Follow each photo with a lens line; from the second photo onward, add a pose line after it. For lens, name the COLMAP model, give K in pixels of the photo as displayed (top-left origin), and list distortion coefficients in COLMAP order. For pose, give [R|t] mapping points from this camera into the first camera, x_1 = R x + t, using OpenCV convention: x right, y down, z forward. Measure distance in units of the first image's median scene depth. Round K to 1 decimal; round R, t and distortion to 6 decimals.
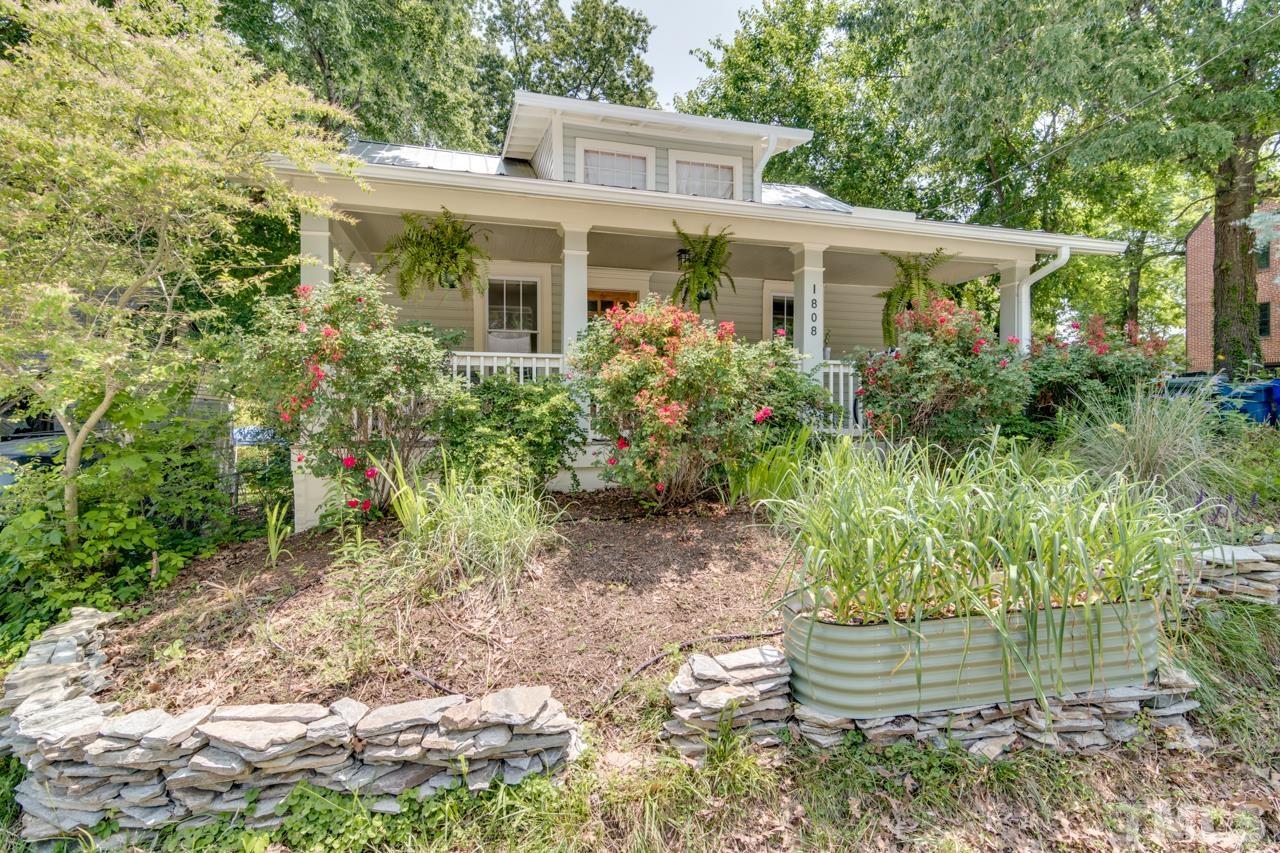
lens RADIAL K [[605.8, 0, 640.9], [0, 605.8, 425.8], [0, 0, 1]] dist [-0.005394, 0.001176]
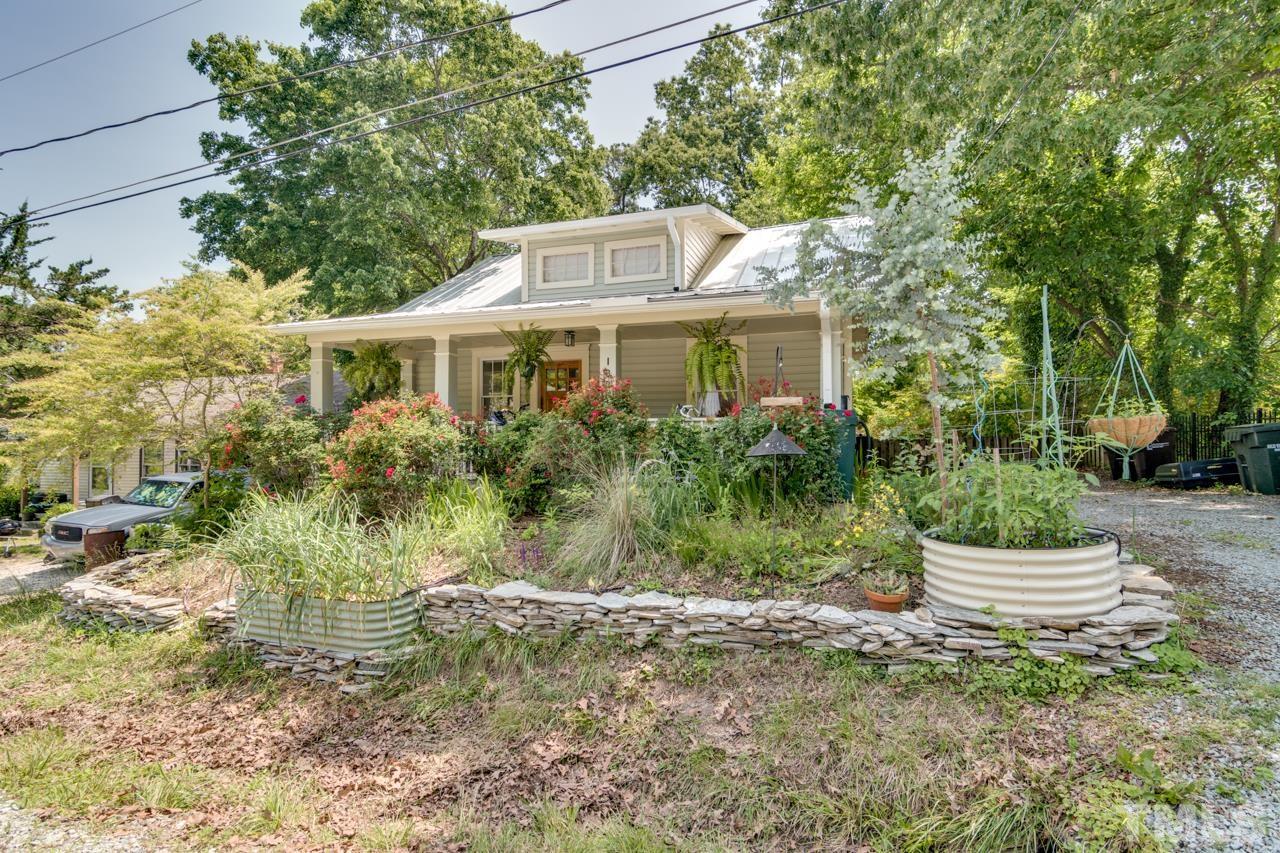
lens RADIAL K [[605.8, 0, 640.7], [0, 605.8, 428.4], [0, 0, 1]] dist [-0.005394, 0.001176]
pose [[0.845337, -0.008600, -0.534164, 1.622036], [-0.004205, 0.999732, -0.022750, -0.101106], [0.534217, 0.021478, 0.845075, -0.002089]]
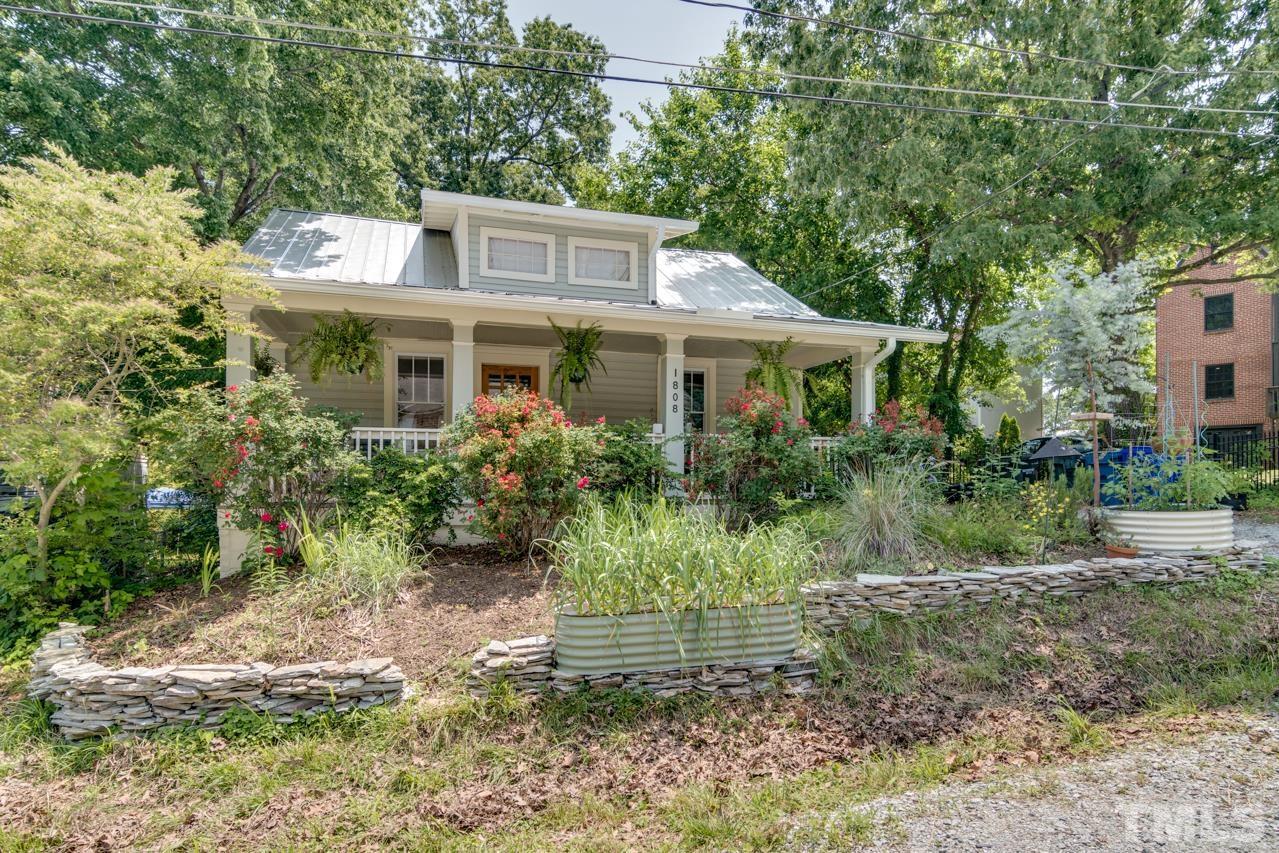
lens RADIAL K [[705.3, 0, 643.0], [0, 705.3, 479.8], [0, 0, 1]] dist [-0.006406, 0.000339]
pose [[0.999290, 0.002430, 0.037594, 0.283857], [-0.001986, 0.999928, -0.011858, -0.006403], [-0.037620, 0.011775, 0.999223, -0.568897]]
